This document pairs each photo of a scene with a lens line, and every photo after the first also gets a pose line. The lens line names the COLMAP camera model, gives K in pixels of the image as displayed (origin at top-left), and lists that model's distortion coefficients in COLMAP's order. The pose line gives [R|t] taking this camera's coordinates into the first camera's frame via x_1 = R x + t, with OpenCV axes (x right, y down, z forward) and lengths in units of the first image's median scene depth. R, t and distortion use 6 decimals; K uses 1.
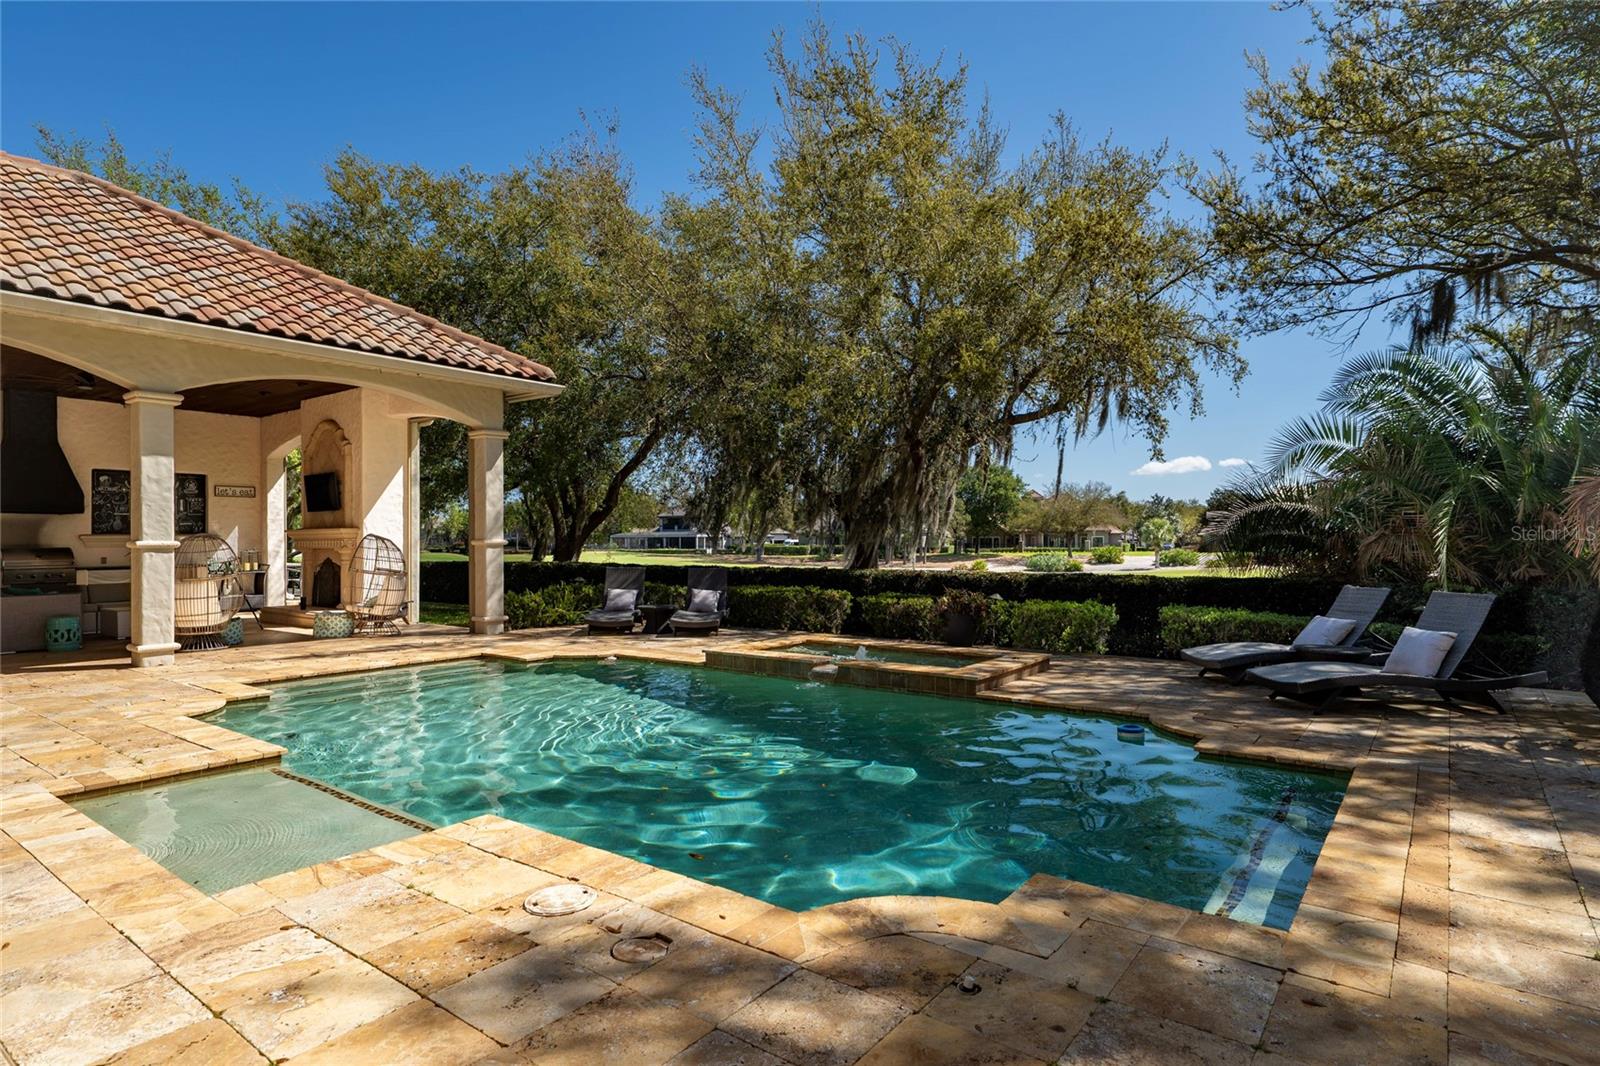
lens RADIAL K [[853.8, 0, 788.8], [0, 853.8, 541.0], [0, 0, 1]] dist [0.005252, 0.000289]
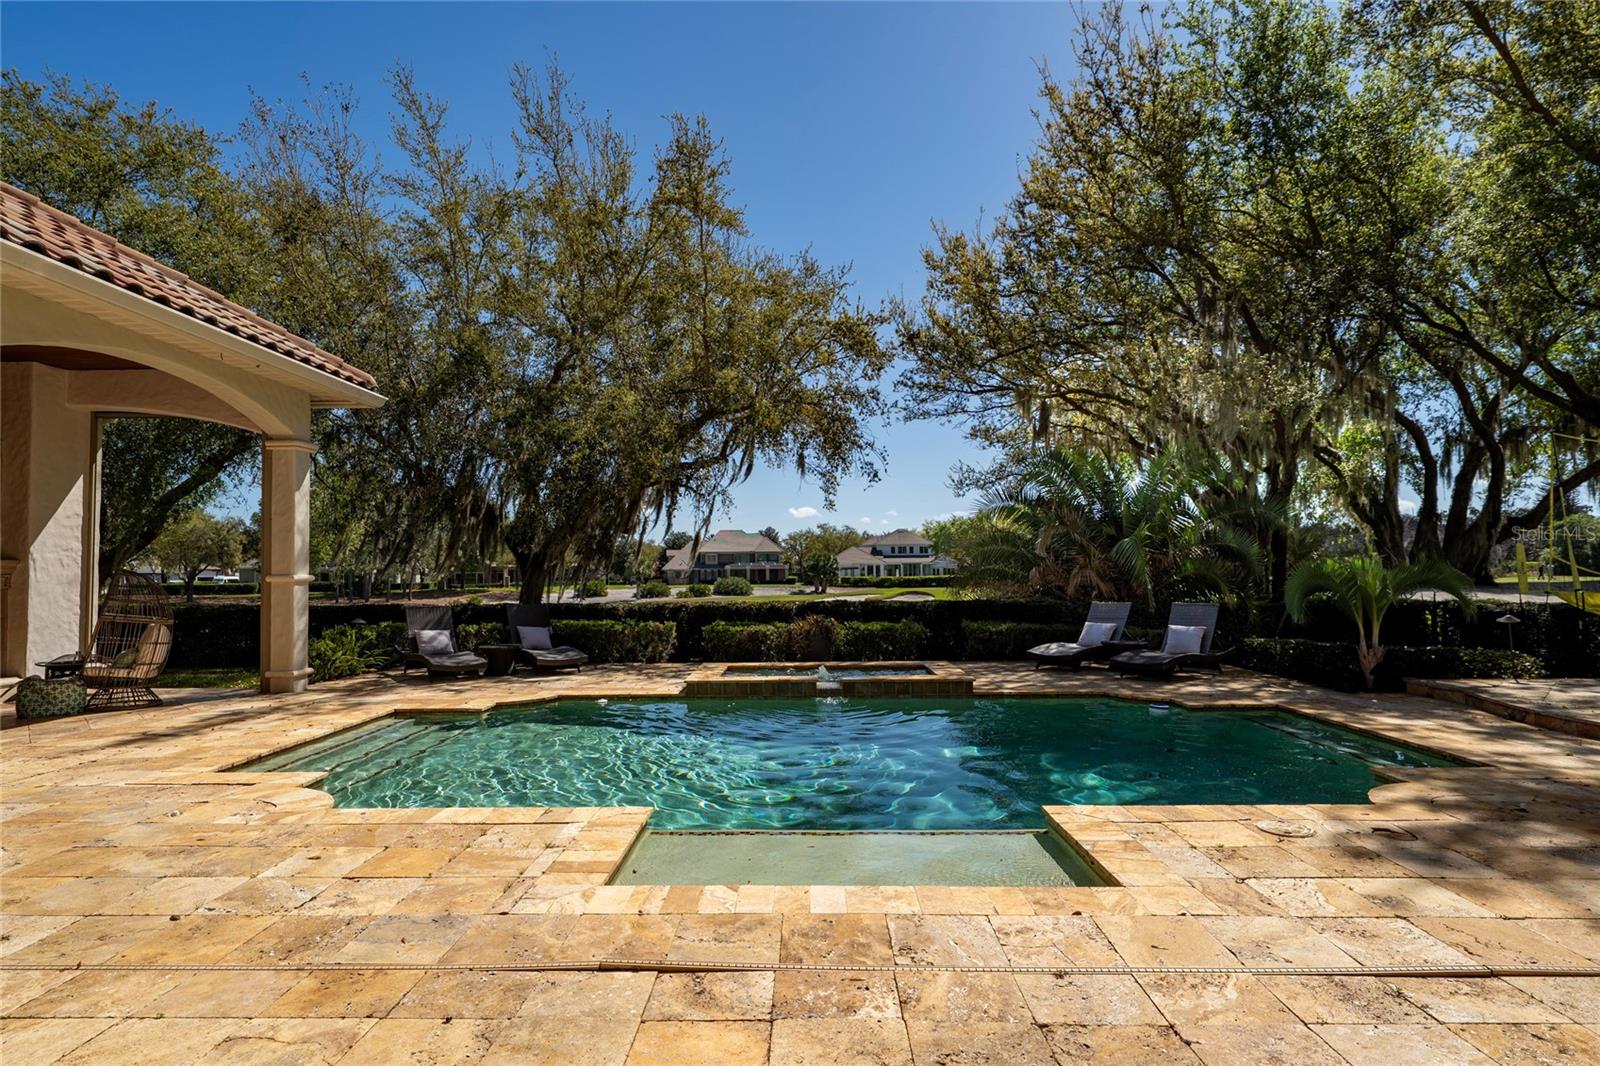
lens RADIAL K [[813.6, 0, 794.6], [0, 813.6, 532.4], [0, 0, 1]] dist [-0.002853, -0.000137]
pose [[0.810094, 0.025608, 0.585740, -0.411458], [0.005966, 0.998634, -0.051911, 0.000950], [-0.586269, 0.045547, 0.808835, 0.091974]]
